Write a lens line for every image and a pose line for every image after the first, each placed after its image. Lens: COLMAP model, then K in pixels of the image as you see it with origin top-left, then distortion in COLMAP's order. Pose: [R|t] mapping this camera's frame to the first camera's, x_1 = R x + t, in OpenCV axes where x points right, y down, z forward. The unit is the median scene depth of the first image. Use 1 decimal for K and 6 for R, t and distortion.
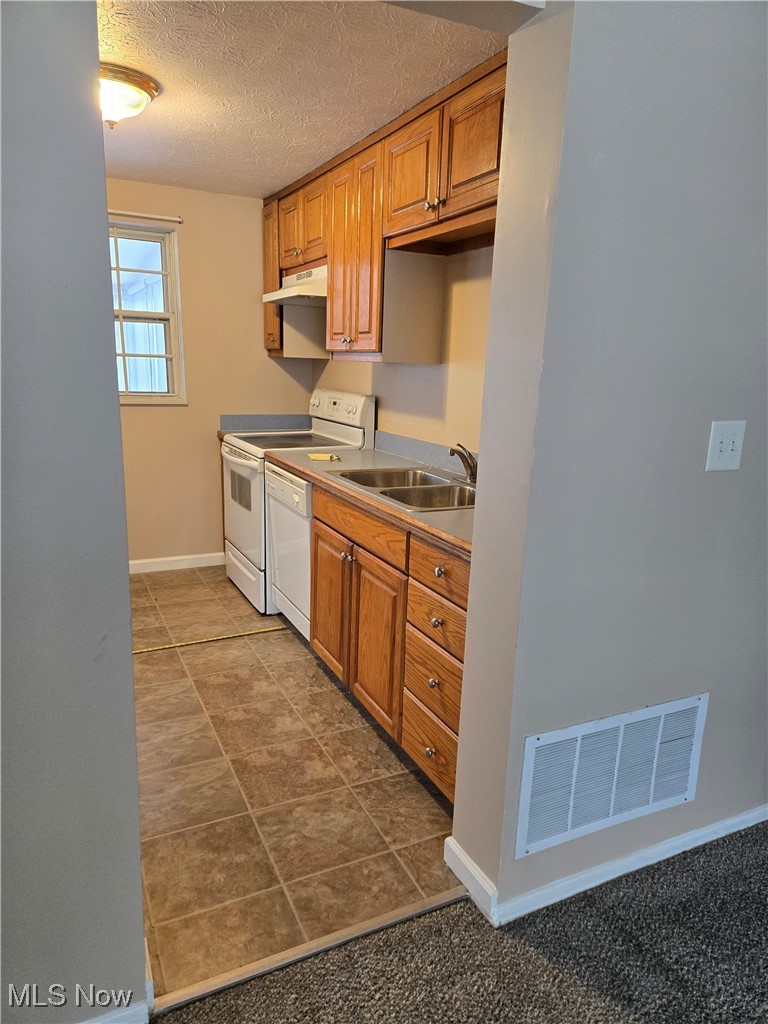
lens RADIAL K [[685.7, 0, 382.4], [0, 685.7, 514.8], [0, 0, 1]] dist [0.044638, -0.013184]
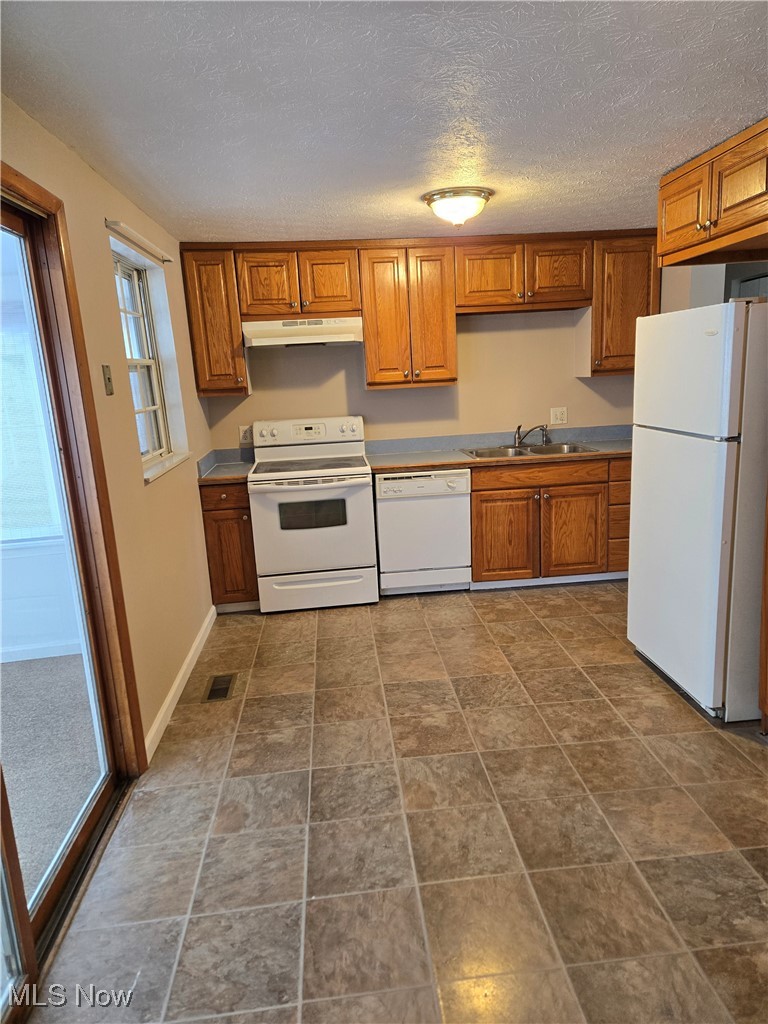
lens RADIAL K [[685.7, 0, 386.7], [0, 685.7, 514.1], [0, 0, 1]] dist [0.044638, -0.013184]
pose [[0.354350, -0.247455, 0.901777, -1.406180], [0.268018, 0.950768, 0.155582, -0.251490], [-0.895881, 0.186562, 0.403227, 0.605368]]
